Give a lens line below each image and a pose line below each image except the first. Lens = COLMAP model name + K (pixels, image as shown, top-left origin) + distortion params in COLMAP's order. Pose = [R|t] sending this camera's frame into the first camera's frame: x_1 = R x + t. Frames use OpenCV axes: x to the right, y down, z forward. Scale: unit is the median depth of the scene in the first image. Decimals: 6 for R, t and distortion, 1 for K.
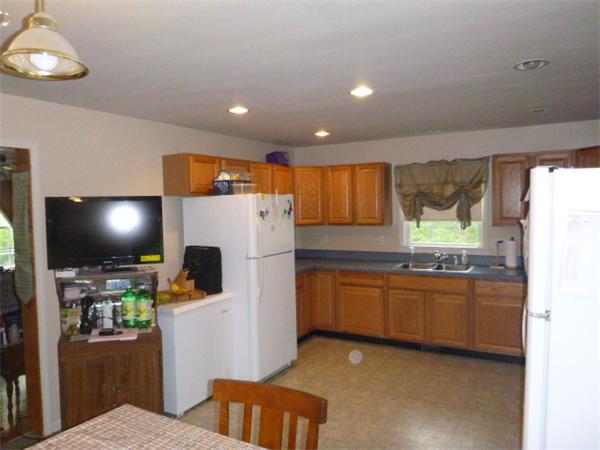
lens RADIAL K [[449.6, 0, 293.8], [0, 449.6, 222.6], [0, 0, 1]] dist [0.004131, 0.004762]
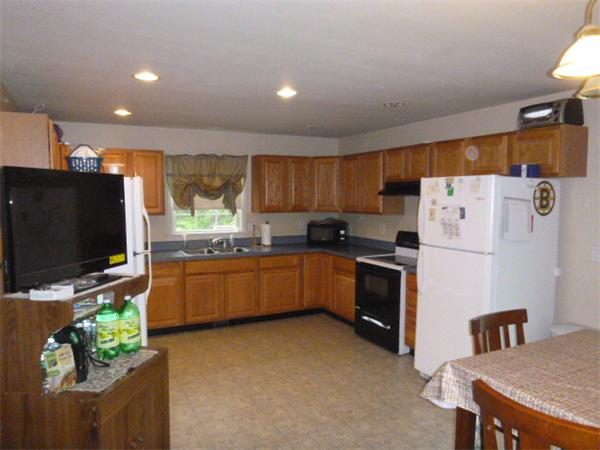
lens RADIAL K [[449.6, 0, 295.1], [0, 449.6, 228.3], [0, 0, 1]] dist [0.004131, 0.004762]
pose [[0.562888, -0.045078, 0.825303, -0.488247], [0.022754, 0.998978, 0.039045, 0.003854], [-0.826220, -0.003198, 0.563339, 0.216112]]
